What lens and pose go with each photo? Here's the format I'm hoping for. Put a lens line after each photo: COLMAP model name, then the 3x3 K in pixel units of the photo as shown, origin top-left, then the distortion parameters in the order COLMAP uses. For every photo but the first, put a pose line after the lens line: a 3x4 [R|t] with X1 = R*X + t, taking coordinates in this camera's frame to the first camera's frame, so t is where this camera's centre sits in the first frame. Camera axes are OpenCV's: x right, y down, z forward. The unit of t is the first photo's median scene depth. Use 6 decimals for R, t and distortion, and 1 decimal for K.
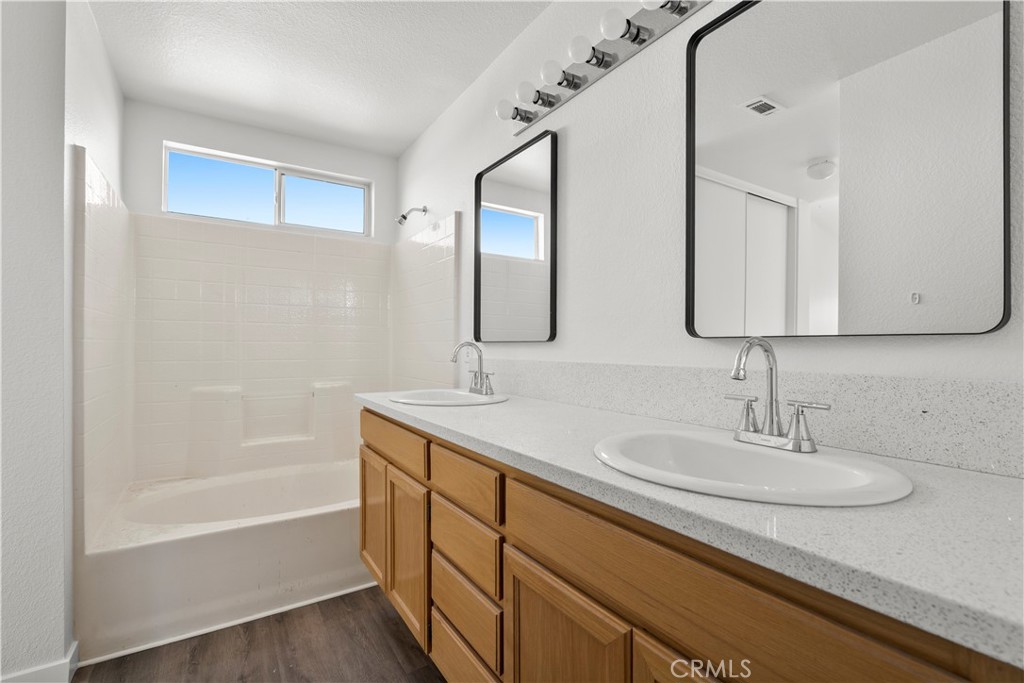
lens RADIAL K [[466.3, 0, 504.1], [0, 466.3, 342.3], [0, 0, 1]] dist [-0.004594, 0.000835]
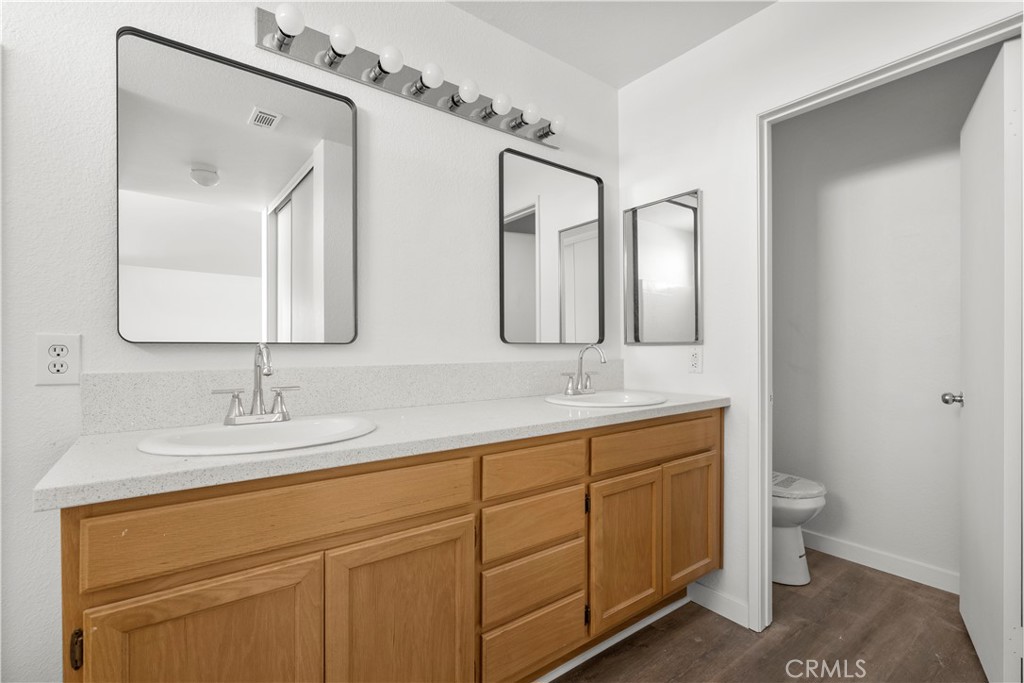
lens RADIAL K [[466.3, 0, 508.5], [0, 466.3, 351.1], [0, 0, 1]] dist [-0.004594, 0.000835]
pose [[-0.086140, 0.005810, 0.996266, -1.029670], [0.000693, 0.999983, -0.005772, 0.022834], [-0.996283, 0.000193, -0.086143, 1.011932]]
